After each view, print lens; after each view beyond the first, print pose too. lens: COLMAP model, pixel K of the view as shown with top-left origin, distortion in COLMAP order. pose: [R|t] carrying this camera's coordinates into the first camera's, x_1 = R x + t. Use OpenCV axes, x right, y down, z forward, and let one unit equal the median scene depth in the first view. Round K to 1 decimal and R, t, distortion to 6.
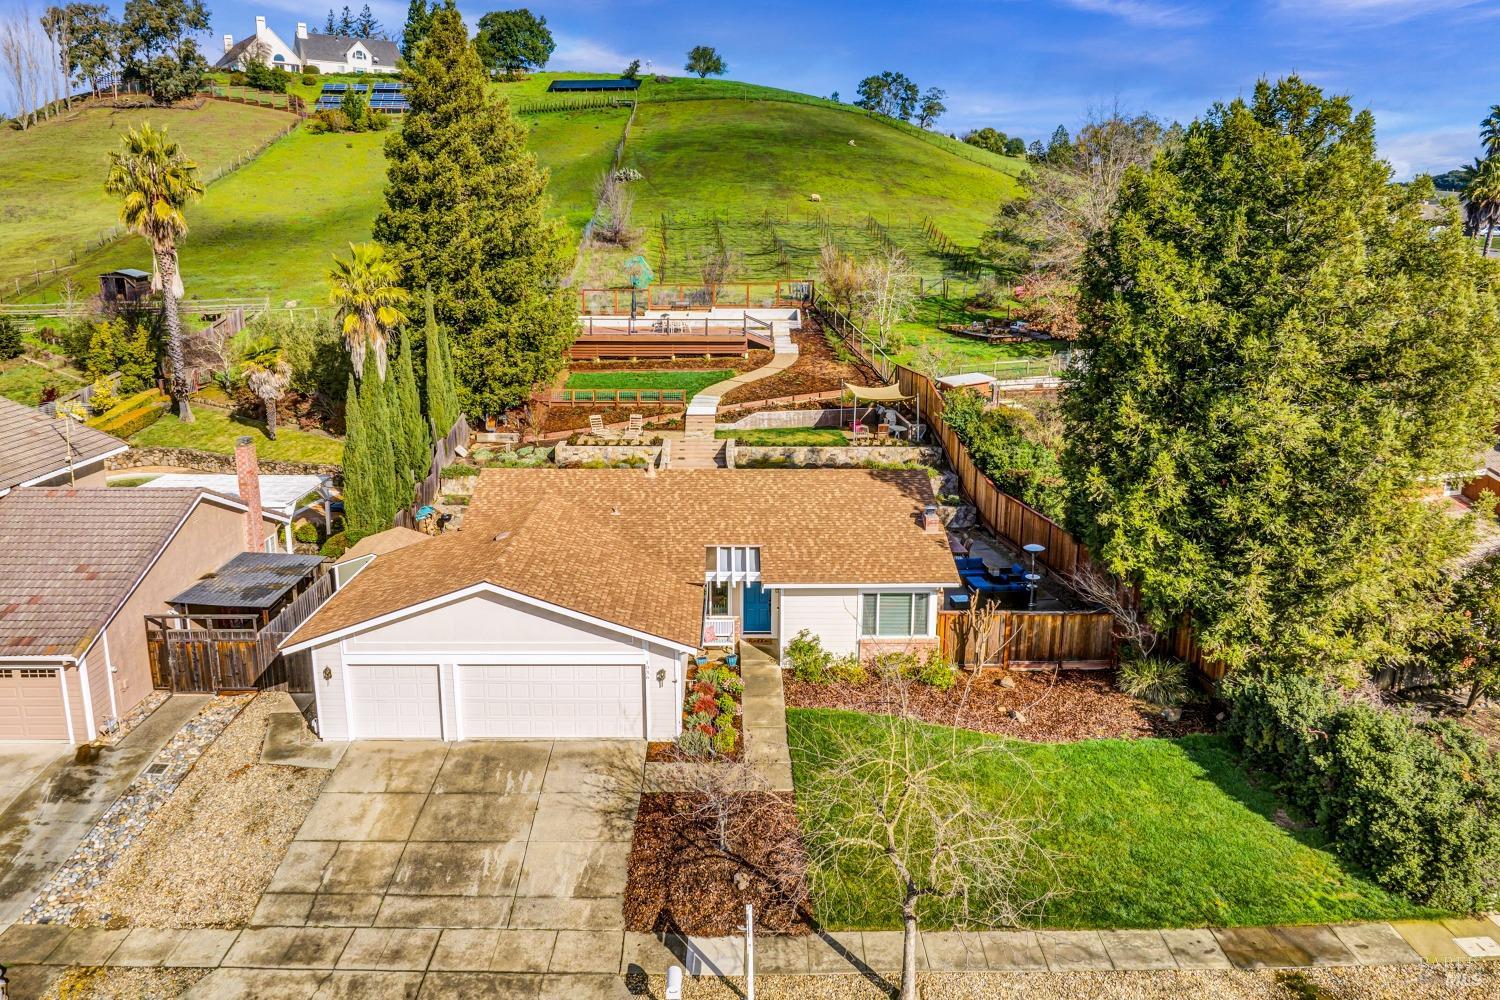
lens RADIAL K [[1056.7, 0, 749.8], [0, 1056.7, 483.8], [0, 0, 1]] dist [-0.036844, -0.001172]
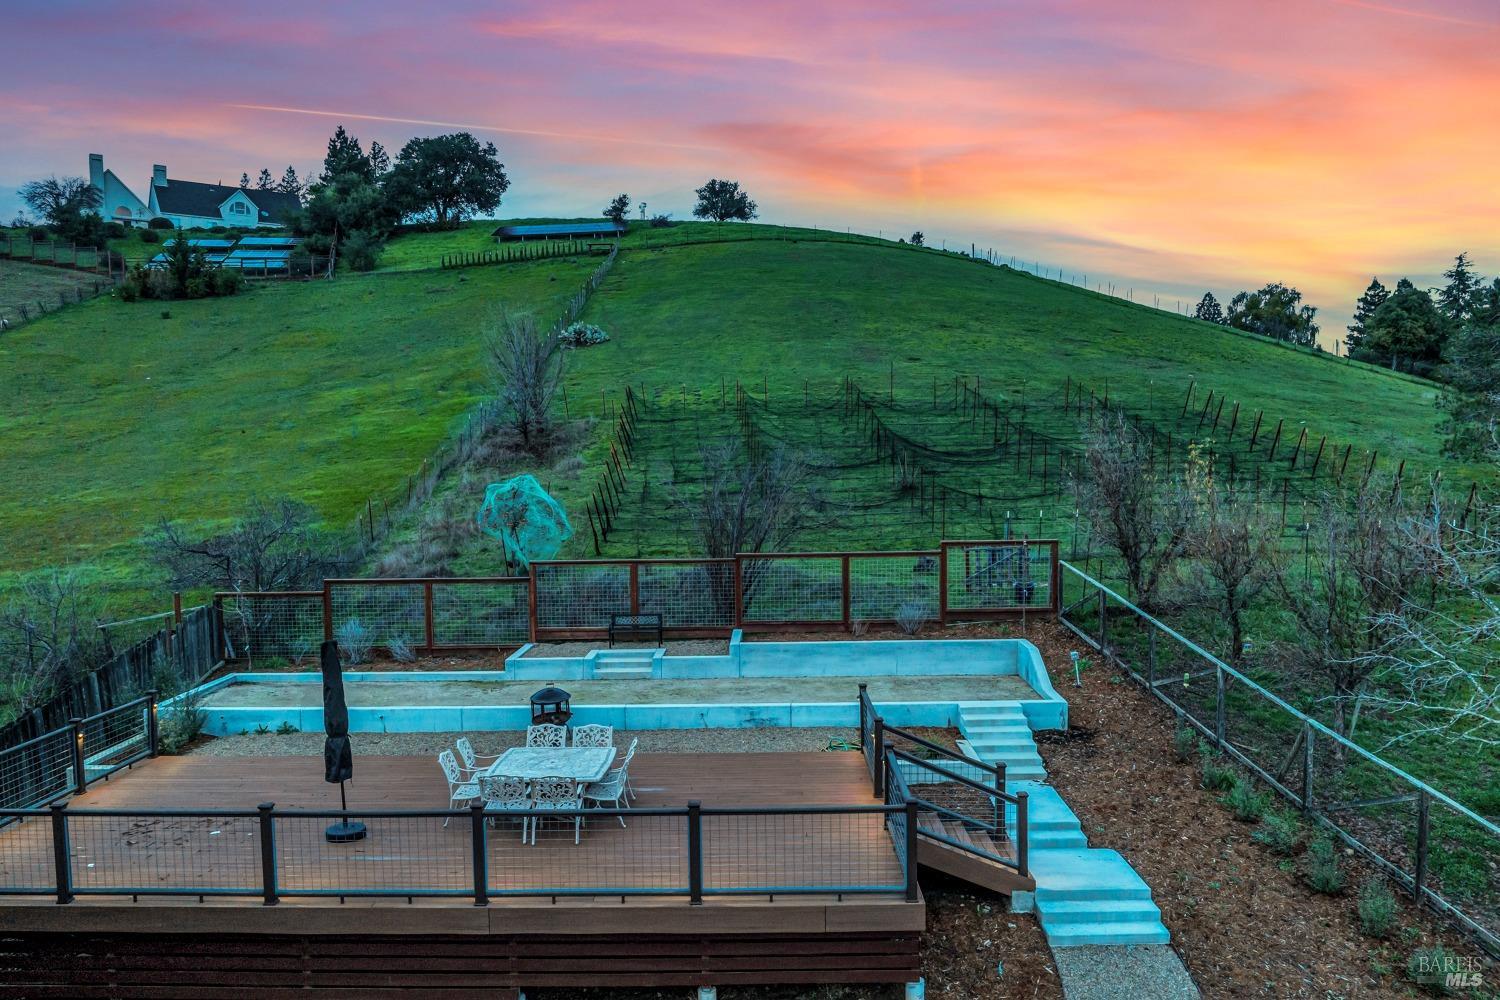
lens RADIAL K [[1037.0, 0, 749.8], [0, 1037.0, 553.7], [0, 0, 1]] dist [-0.039219, 0.001233]
pose [[0.999530, -0.016428, -0.025896, -0.023126], [0.012639, 0.990038, -0.140231, -0.151256], [0.027942, 0.139837, 0.989780, 0.716652]]
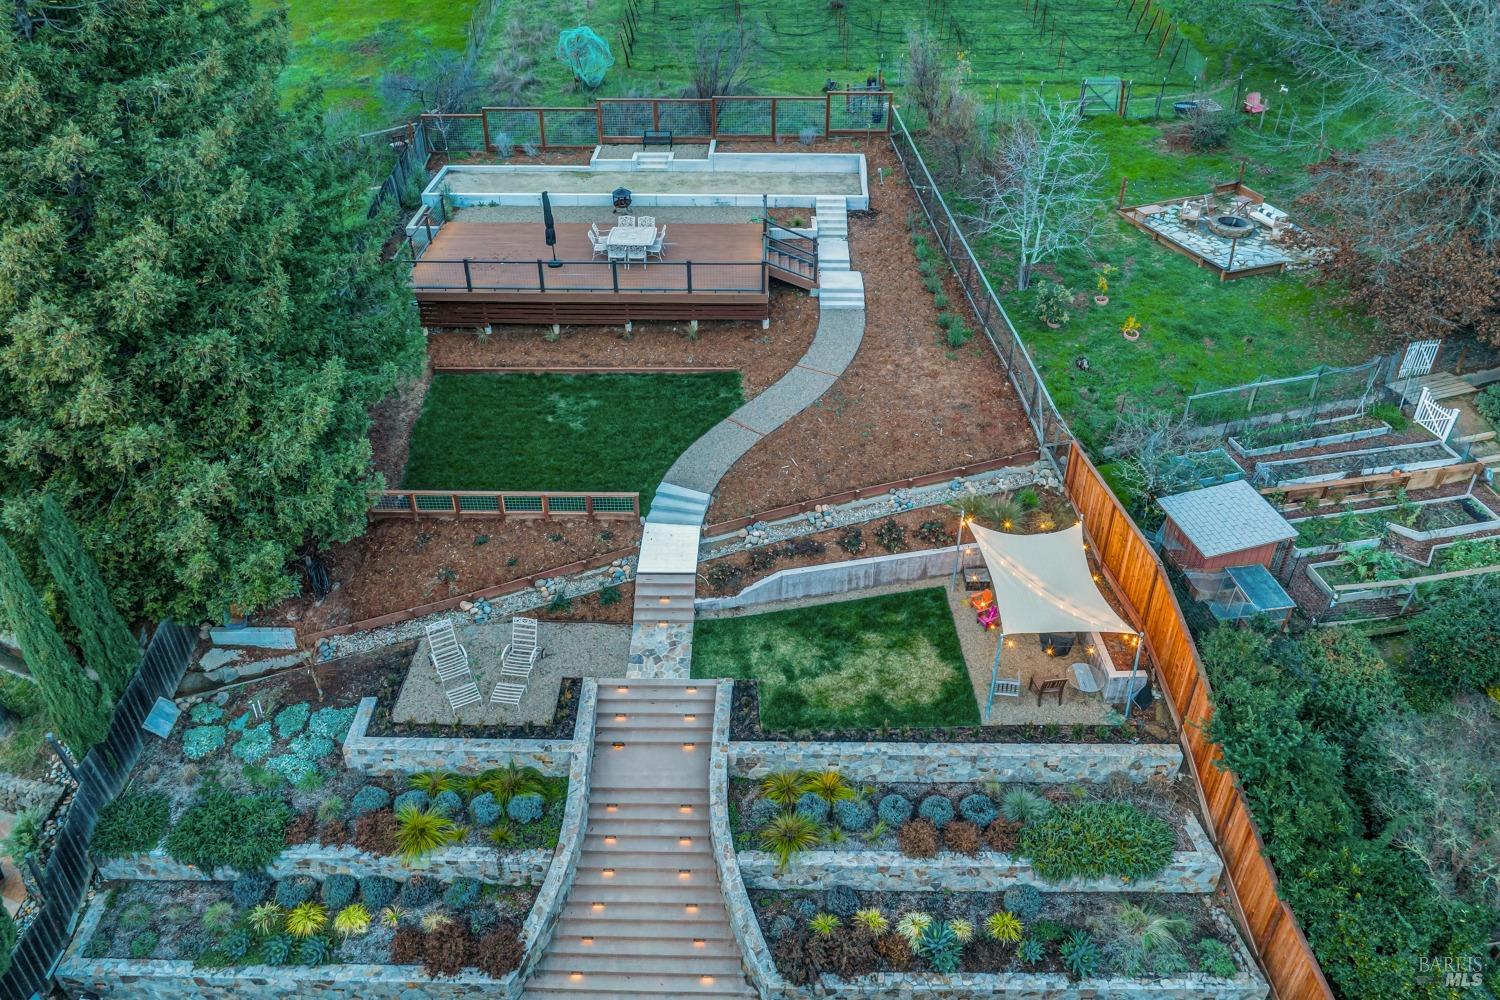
lens RADIAL K [[1069.5, 0, 748.7], [0, 1069.5, 417.5], [0, 0, 1]] dist [-0.027619, -0.022496]
pose [[0.999452, 0.012518, -0.030636, 0.004268], [-0.001624, 0.943144, 0.332380, -0.224249], [0.033055, -0.332148, 0.942648, 0.423006]]
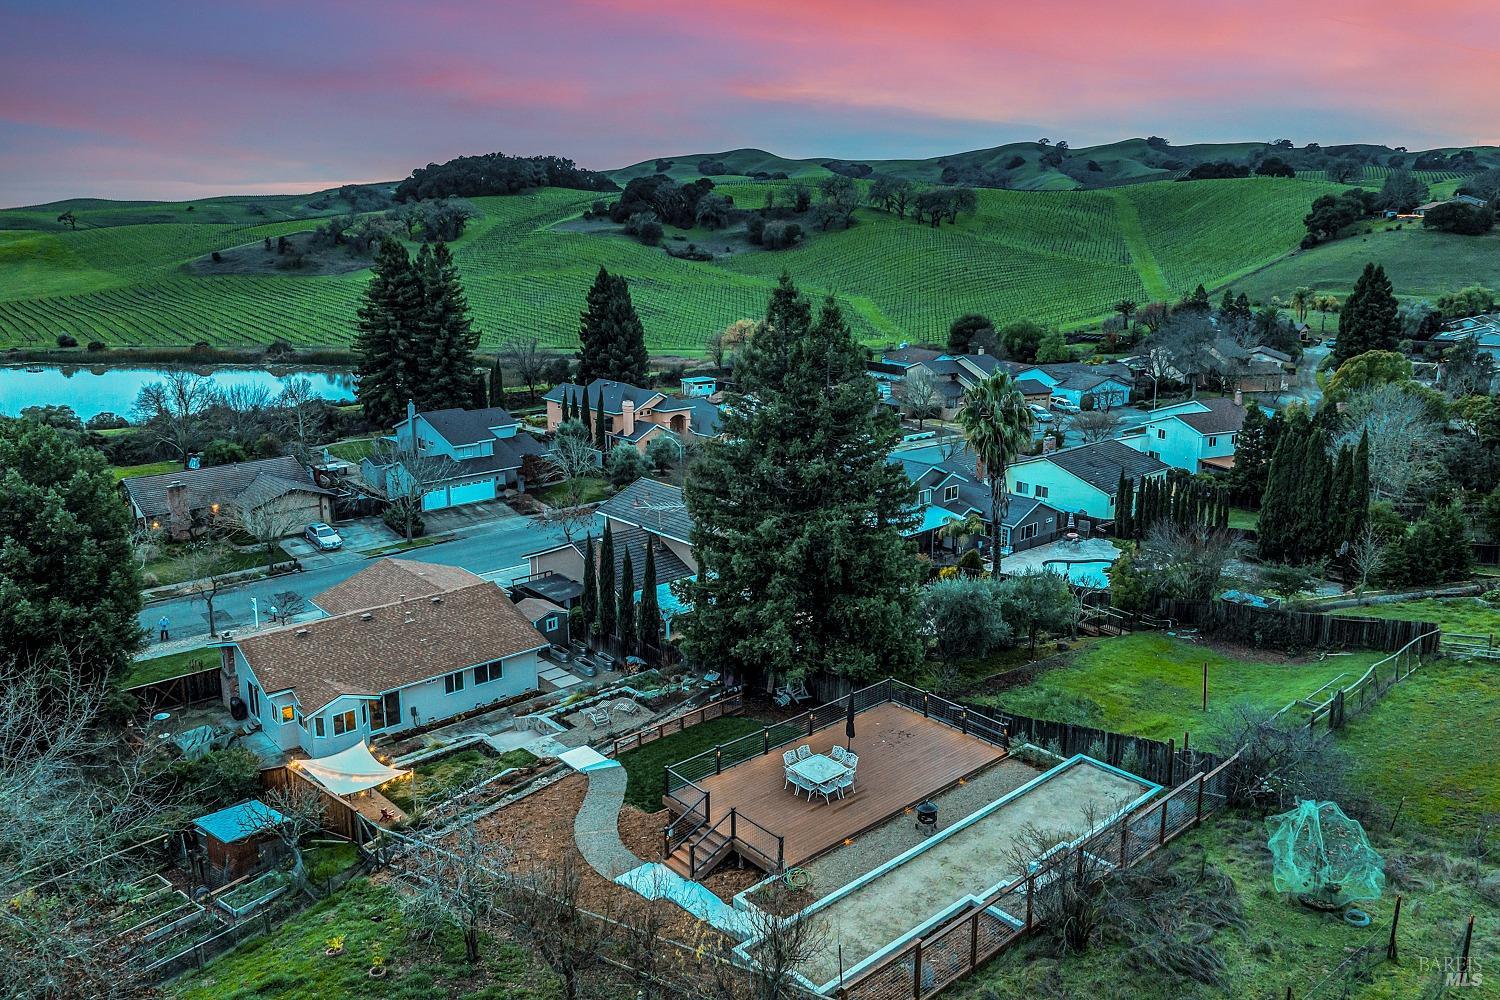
lens RADIAL K [[1082.1, 0, 750.6], [0, 1082.1, 436.0], [0, 0, 1]] dist [-0.037414, -0.002345]
pose [[-0.765158, 0.117539, -0.633023, 0.271166], [-0.145325, 0.926293, 0.347652, -0.467949], [0.627228, 0.358003, -0.691679, 1.206330]]
